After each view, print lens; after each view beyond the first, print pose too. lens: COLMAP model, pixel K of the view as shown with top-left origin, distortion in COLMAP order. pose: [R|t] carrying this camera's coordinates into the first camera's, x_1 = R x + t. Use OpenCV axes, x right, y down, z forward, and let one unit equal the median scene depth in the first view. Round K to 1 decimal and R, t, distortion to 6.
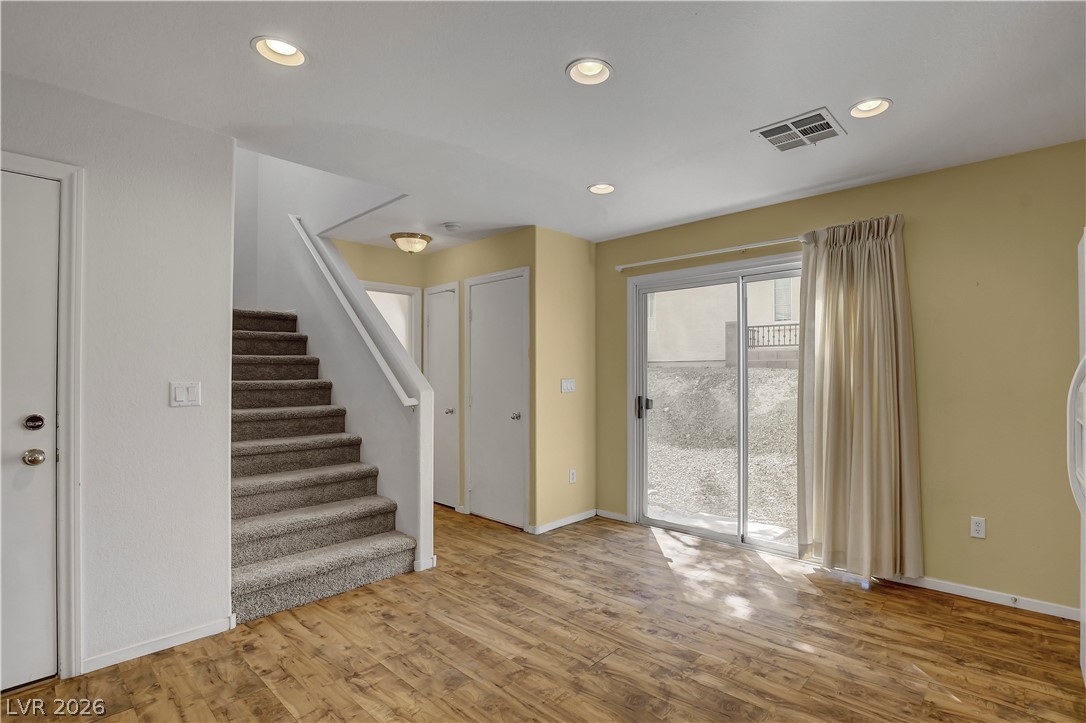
lens RADIAL K [[513.2, 0, 578.0], [0, 513.2, 366.8], [0, 0, 1]] dist [-0.026024, 0.000333]
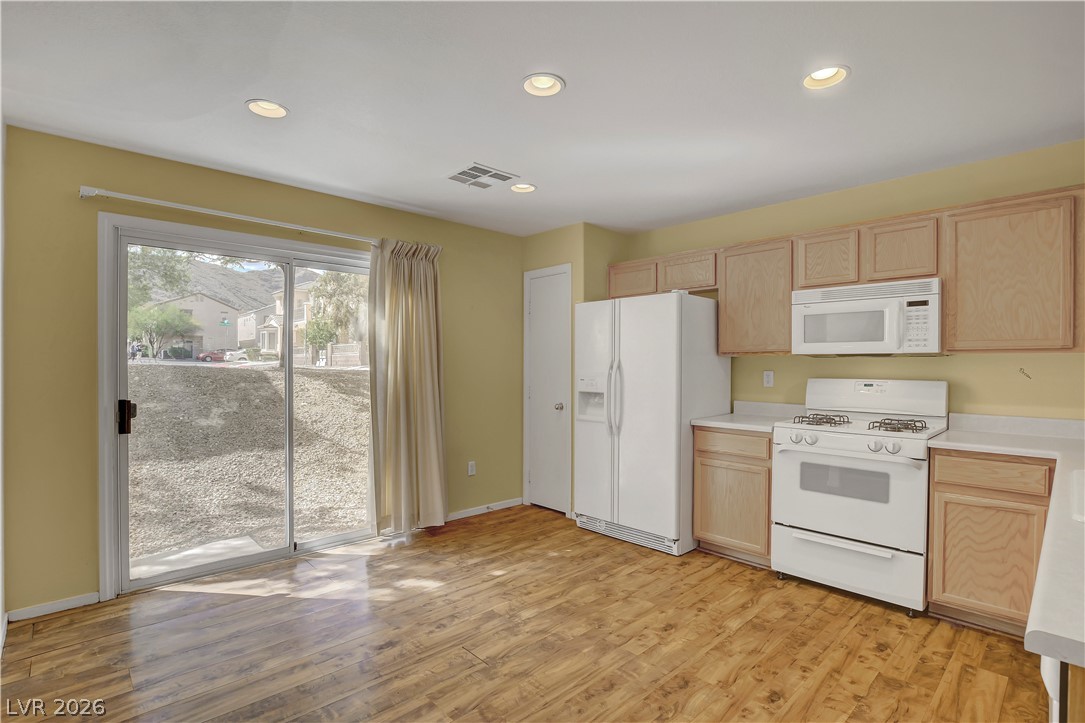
lens RADIAL K [[527.9, 0, 549.0], [0, 527.9, 367.1], [0, 0, 1]] dist [-0.023251, 0.000732]
pose [[0.078304, 0.002289, 0.996927, -0.774267], [-0.020893, 0.999782, -0.000654, 0.008825], [-0.996711, -0.020777, 0.078334, 0.647782]]
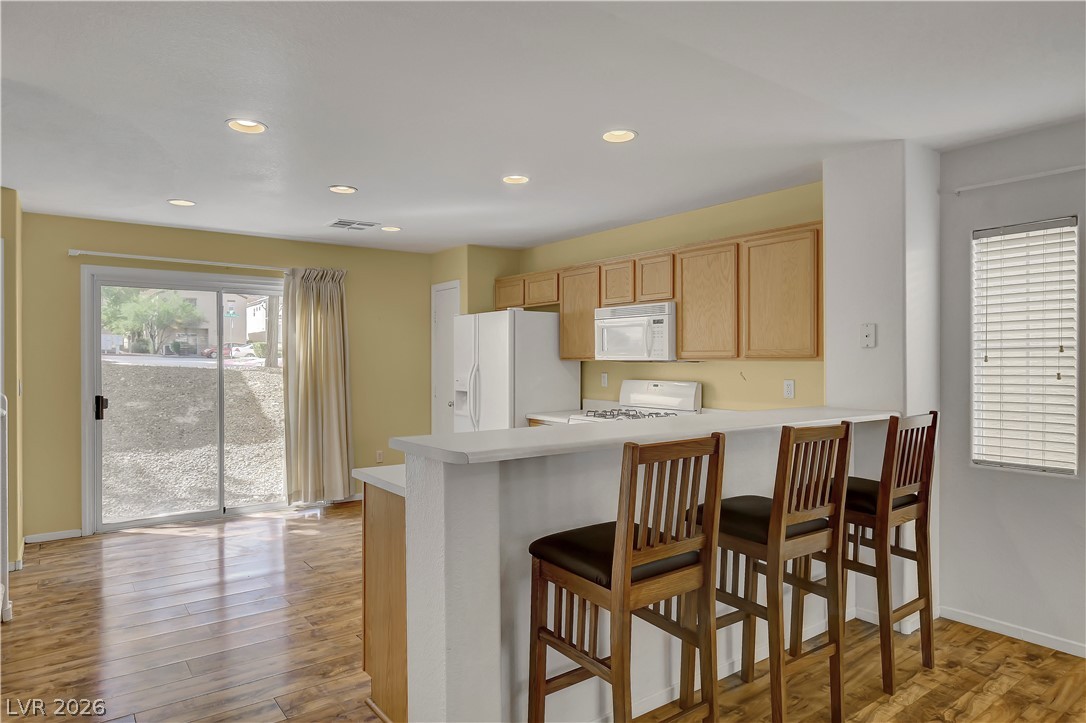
lens RADIAL K [[673.8, 0, 543.0], [0, 673.8, 361.5], [0, 0, 1]] dist [-0.006651, -0.000555]
pose [[0.207013, 0.001983, 0.978336, -1.411114], [-0.016013, 0.999871, 0.001362, -0.029103], [-0.978207, -0.015948, 0.207018, -0.052873]]
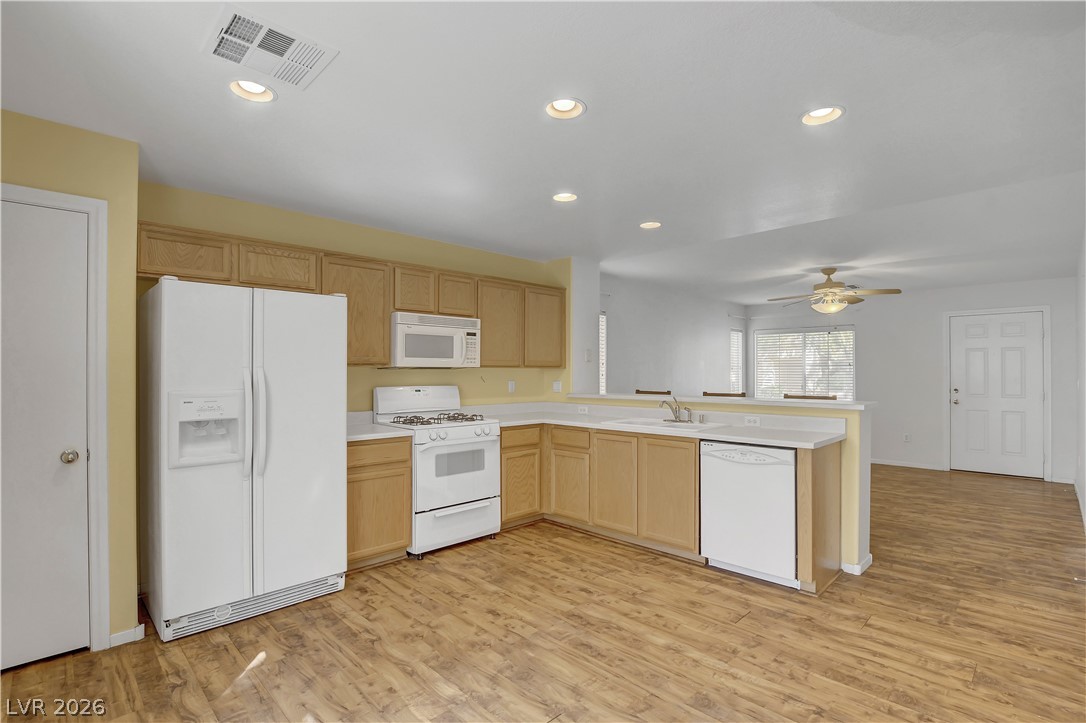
lens RADIAL K [[524.6, 0, 538.0], [0, 524.6, 367.8], [0, 0, 1]] dist [-0.024193, -0.000072]
pose [[-0.998373, 0.002840, 0.056941, 0.011304], [0.001651, 0.999780, -0.020915, -0.000575], [-0.056988, -0.020787, -0.998158, 1.530329]]
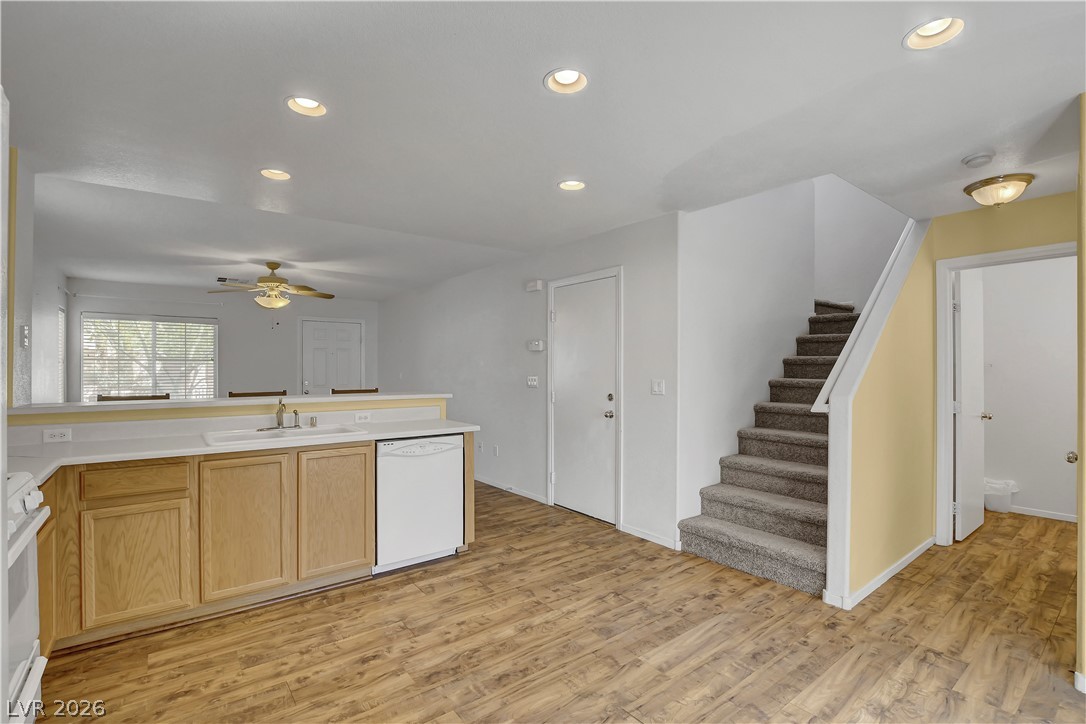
lens RADIAL K [[499.2, 0, 558.4], [0, 499.2, 366.9], [0, 0, 1]] dist [-0.026006, 0.000112]
pose [[-0.159726, 0.002203, -0.987159, 0.716205], [0.013149, 0.999914, 0.000104, -0.012540], [0.987074, -0.012963, -0.159741, 0.822927]]
